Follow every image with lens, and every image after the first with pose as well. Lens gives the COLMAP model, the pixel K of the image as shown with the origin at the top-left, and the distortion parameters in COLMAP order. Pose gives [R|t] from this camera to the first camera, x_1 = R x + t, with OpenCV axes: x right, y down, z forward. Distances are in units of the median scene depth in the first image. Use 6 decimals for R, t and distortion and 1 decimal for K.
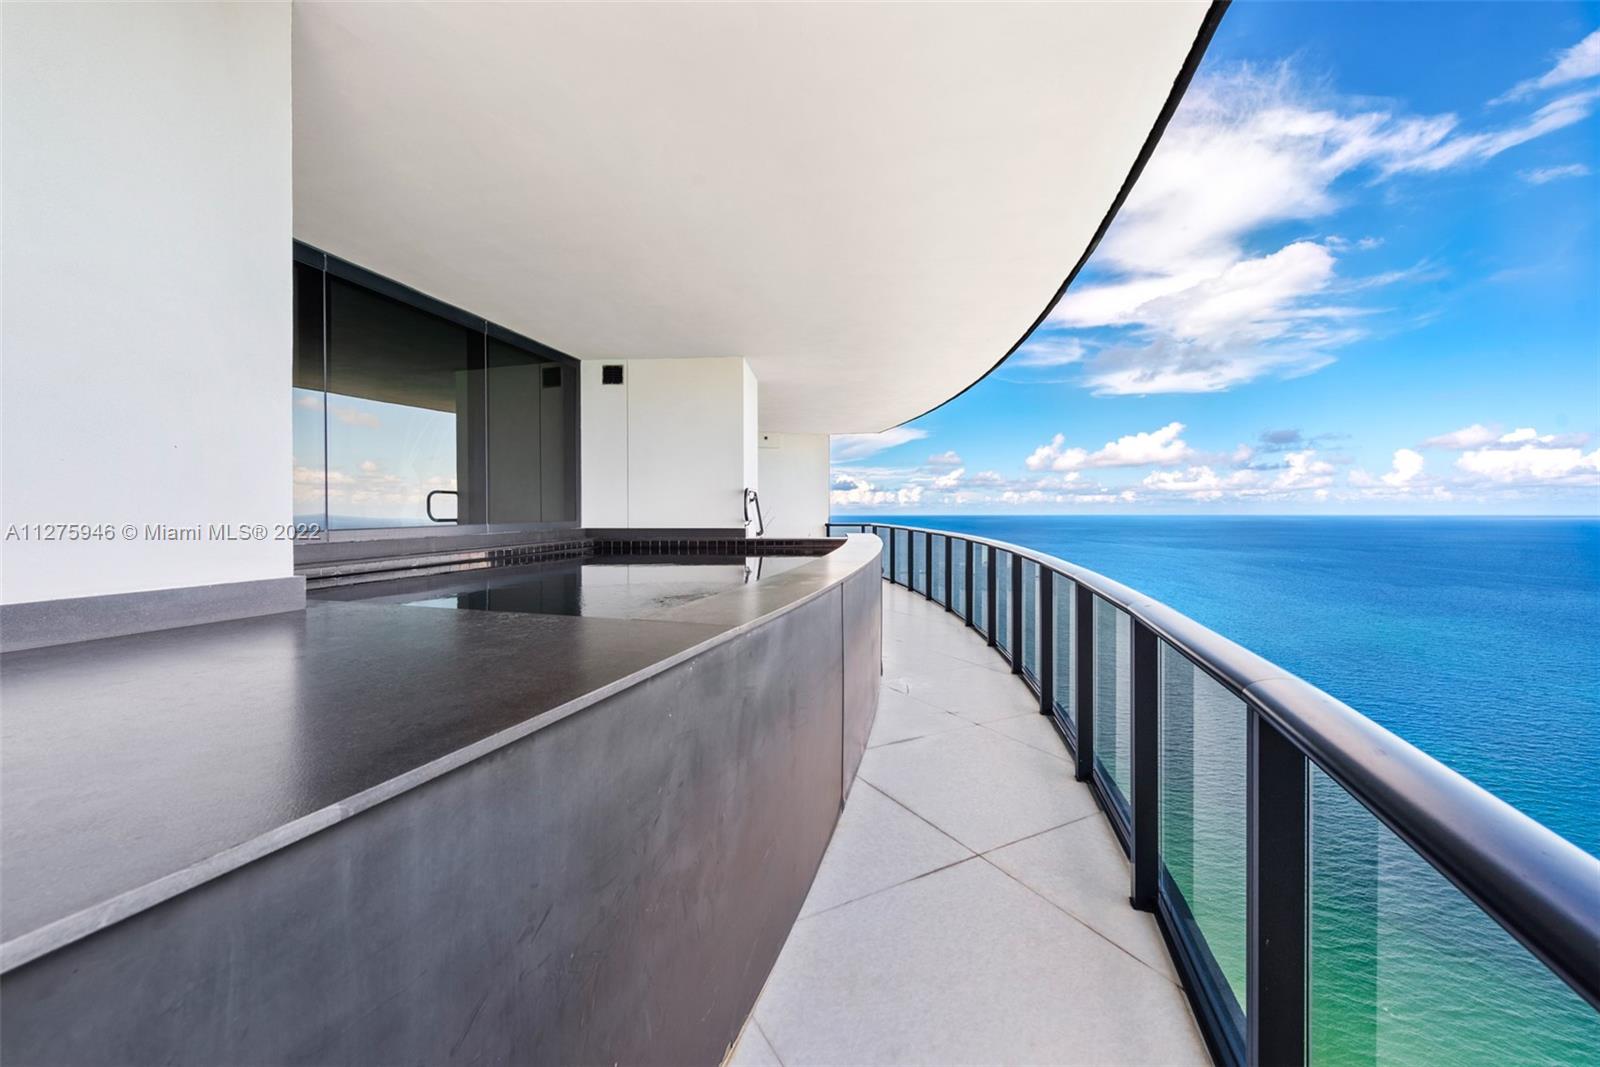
lens RADIAL K [[627.4, 0, 801.2], [0, 627.4, 508.7], [0, 0, 1]] dist [-0.000153, -0.000034]
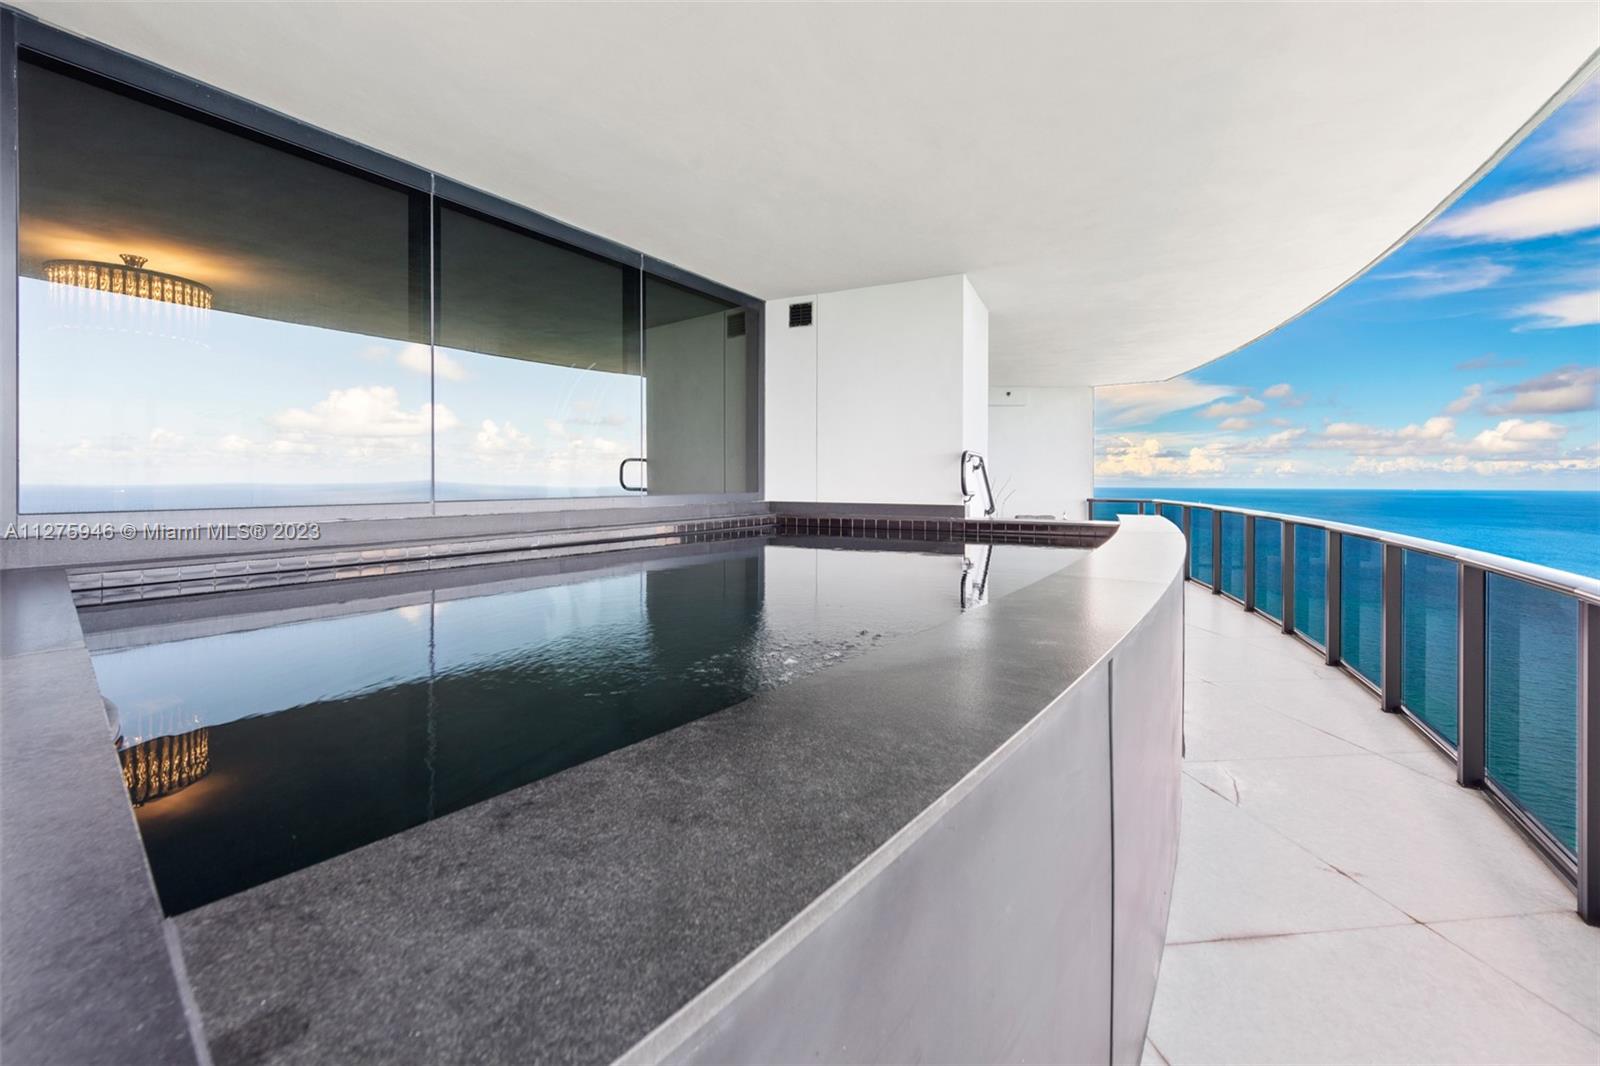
lens RADIAL K [[648.5, 0, 800.2], [0, 648.5, 473.8], [0, 0, 1]] dist [0.012940, 0.000000]
pose [[0.927448, 0.001431, -0.373950, 0.016321], [-0.004683, 0.999959, -0.007786, 0.000968], [0.373923, 0.008973, 0.927416, 0.218306]]
